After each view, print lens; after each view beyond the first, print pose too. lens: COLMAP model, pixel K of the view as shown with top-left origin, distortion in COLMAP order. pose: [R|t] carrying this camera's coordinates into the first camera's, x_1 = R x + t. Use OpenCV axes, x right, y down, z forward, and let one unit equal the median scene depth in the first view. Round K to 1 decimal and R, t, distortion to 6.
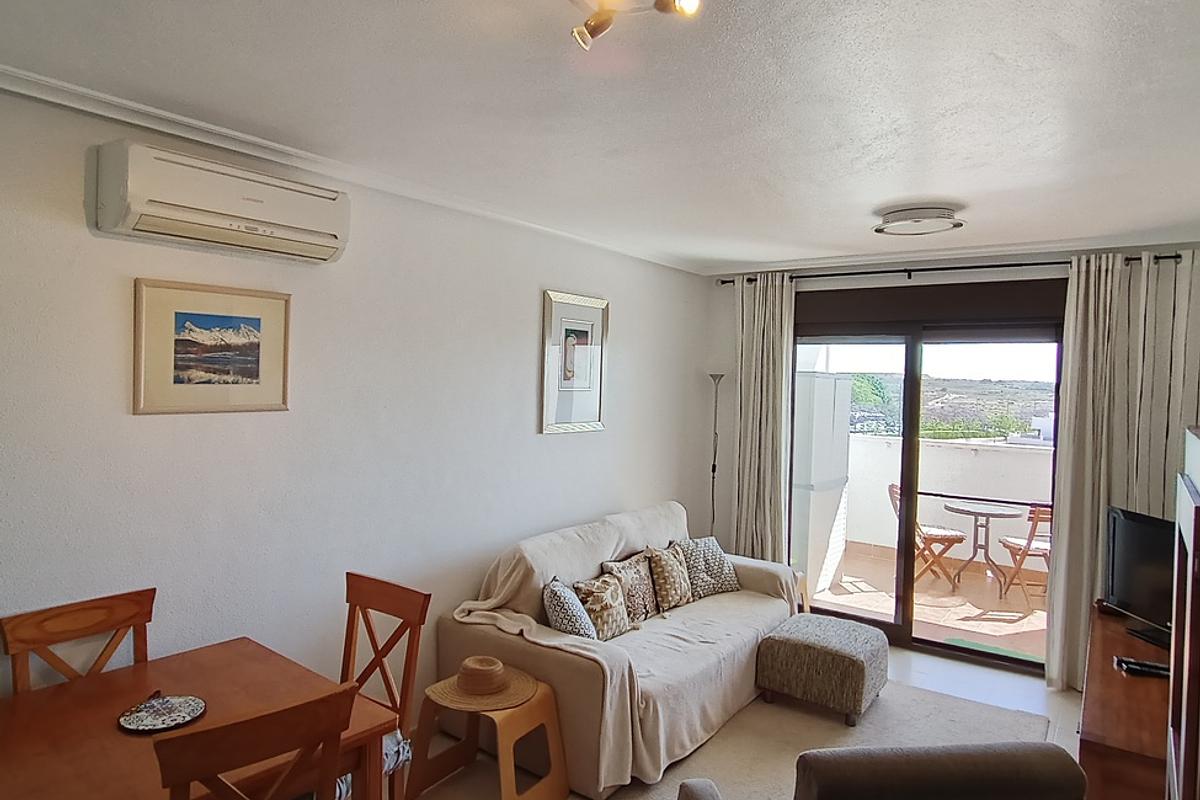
lens RADIAL K [[739.5, 0, 590.2], [0, 739.5, 398.2], [0, 0, 1]] dist [-0.029953, 0.028295]
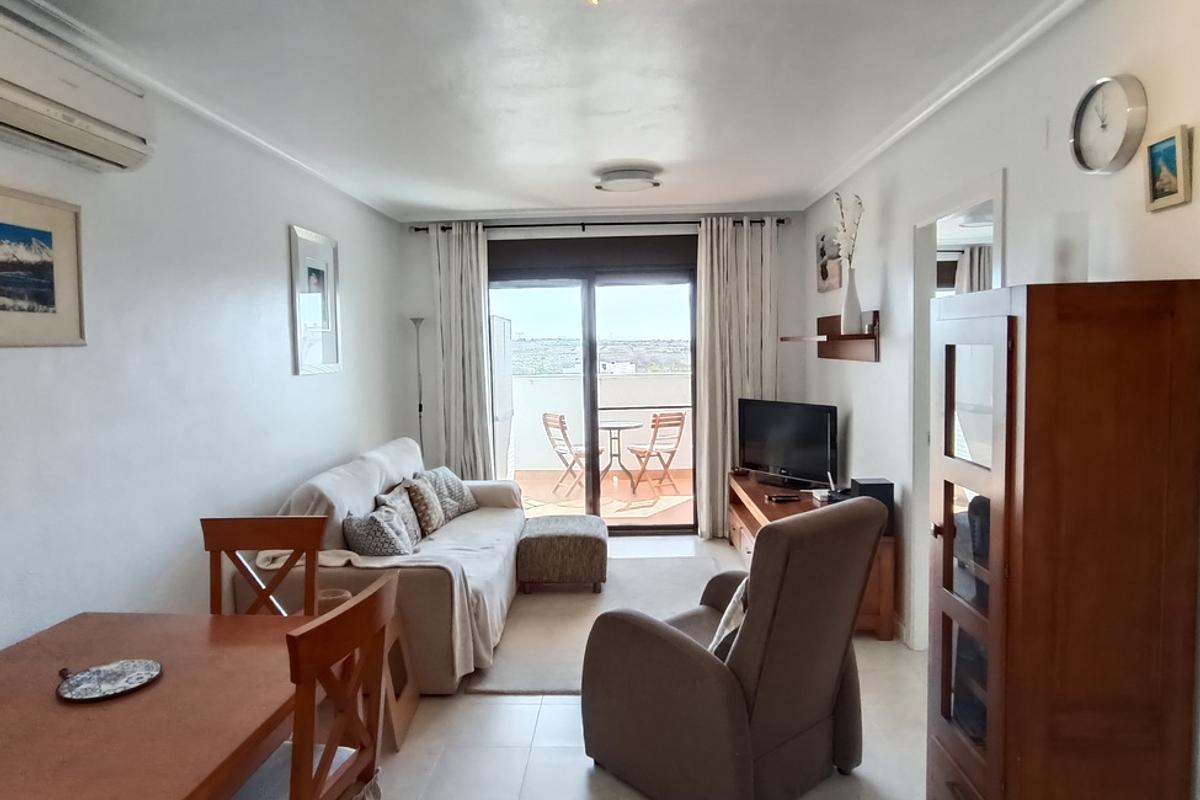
lens RADIAL K [[739.5, 0, 590.2], [0, 739.5, 398.2], [0, 0, 1]] dist [-0.029953, 0.028295]
pose [[0.827956, -0.081340, 0.554863, -0.303718], [0.056466, 0.996489, 0.061823, 0.042568], [-0.557944, -0.019856, 0.829641, -0.011230]]
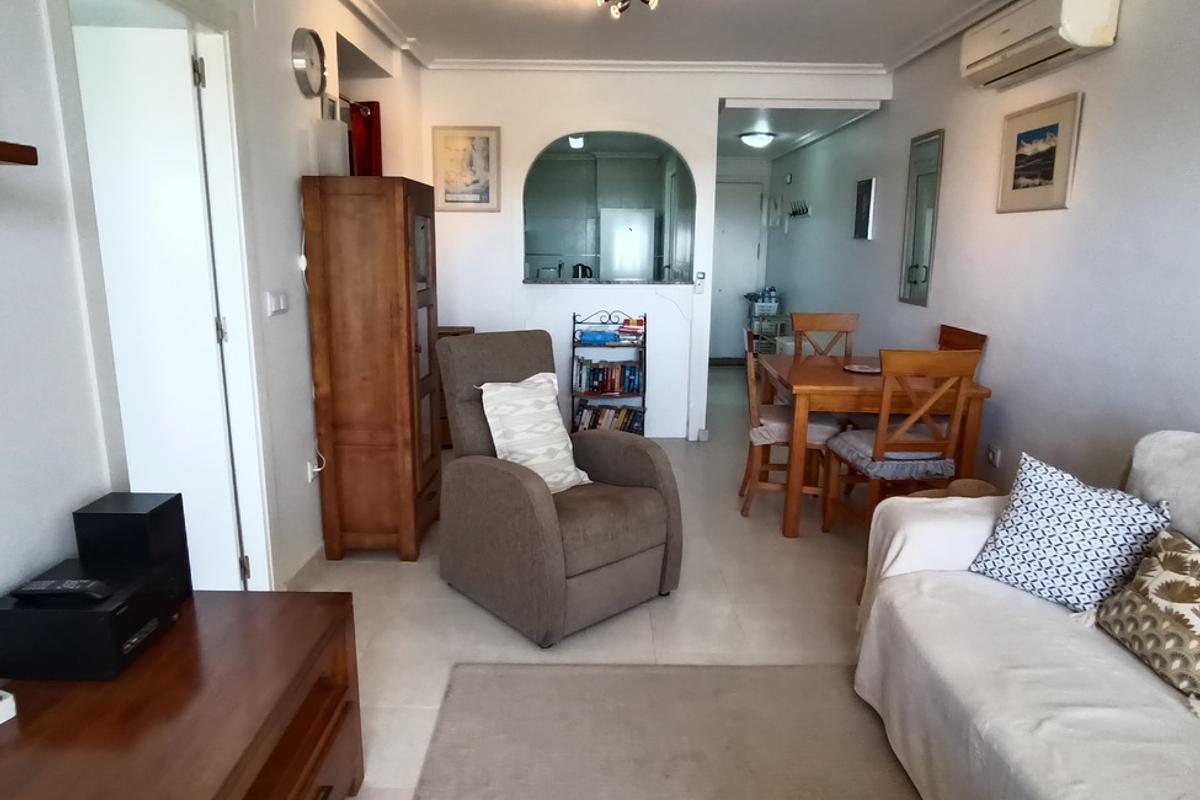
lens RADIAL K [[739.5, 0, 590.2], [0, 739.5, 398.2], [0, 0, 1]] dist [-0.029953, 0.028295]
pose [[-0.810099, 0.095219, -0.578510, 0.589743], [-0.044102, 0.974032, 0.222075, 0.059331], [0.584633, 0.205416, -0.784862, 1.118999]]
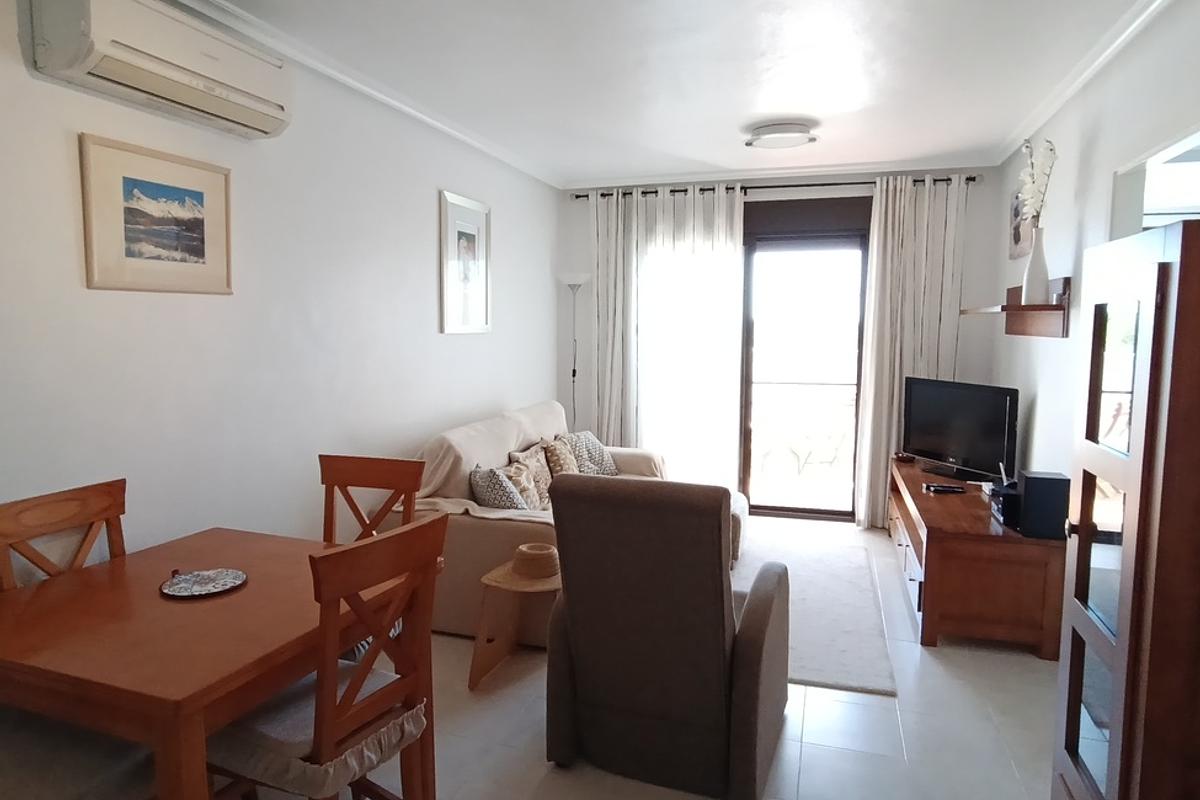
lens RADIAL K [[739.5, 0, 590.2], [0, 739.5, 398.2], [0, 0, 1]] dist [-0.029953, 0.028295]
pose [[0.948773, -0.051909, 0.311666, -0.207470], [0.028113, 0.996369, 0.080367, 0.064968], [-0.314706, -0.067489, 0.946787, -0.036200]]
